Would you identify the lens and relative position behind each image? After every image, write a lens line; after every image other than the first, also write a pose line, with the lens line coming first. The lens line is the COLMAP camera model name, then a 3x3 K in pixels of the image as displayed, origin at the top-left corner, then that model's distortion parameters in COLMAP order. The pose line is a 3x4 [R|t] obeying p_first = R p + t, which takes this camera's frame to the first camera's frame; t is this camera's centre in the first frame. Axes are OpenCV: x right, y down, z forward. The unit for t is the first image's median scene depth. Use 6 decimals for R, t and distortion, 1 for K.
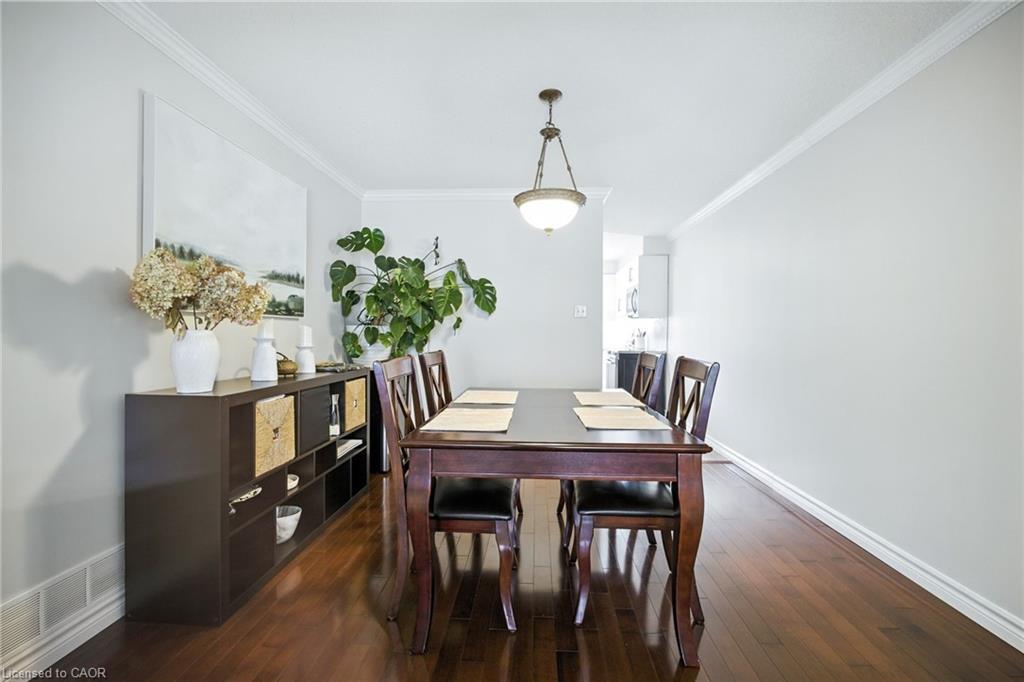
lens RADIAL K [[450.7, 0, 511.7], [0, 450.7, 336.2], [0, 0, 1]] dist [-0.015104, 0.000320]
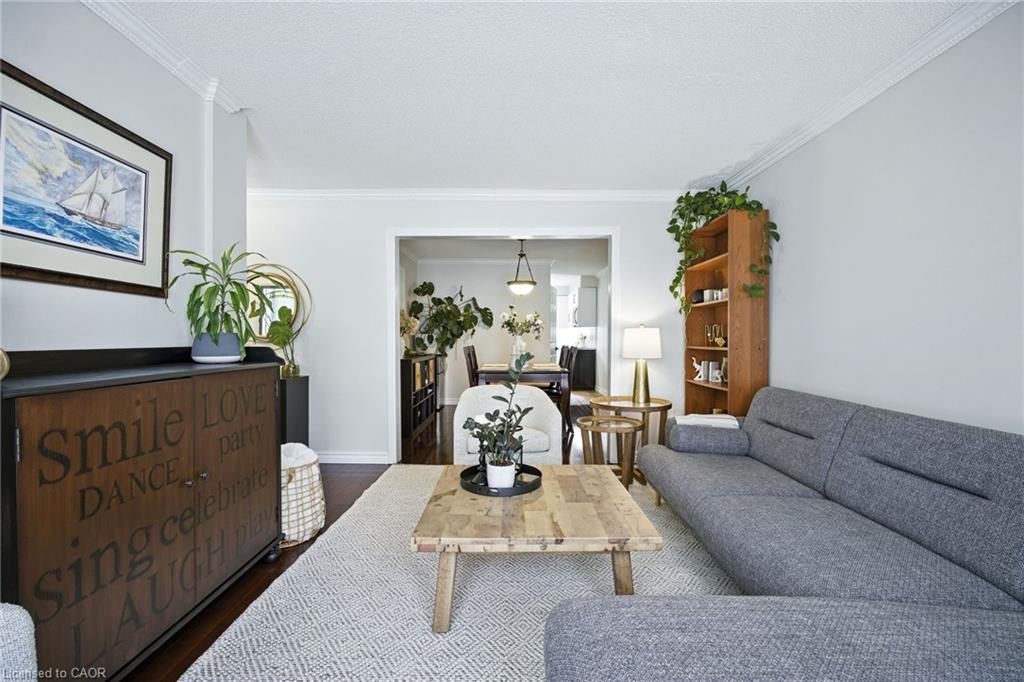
lens RADIAL K [[450.7, 0, 511.7], [0, 450.7, 336.2], [0, 0, 1]] dist [-0.015104, 0.000320]
pose [[0.998314, 0.005094, 0.057816, -0.068006], [-0.005614, 0.999945, 0.008823, -0.030707], [-0.057768, -0.009133, 0.998288, -0.895718]]
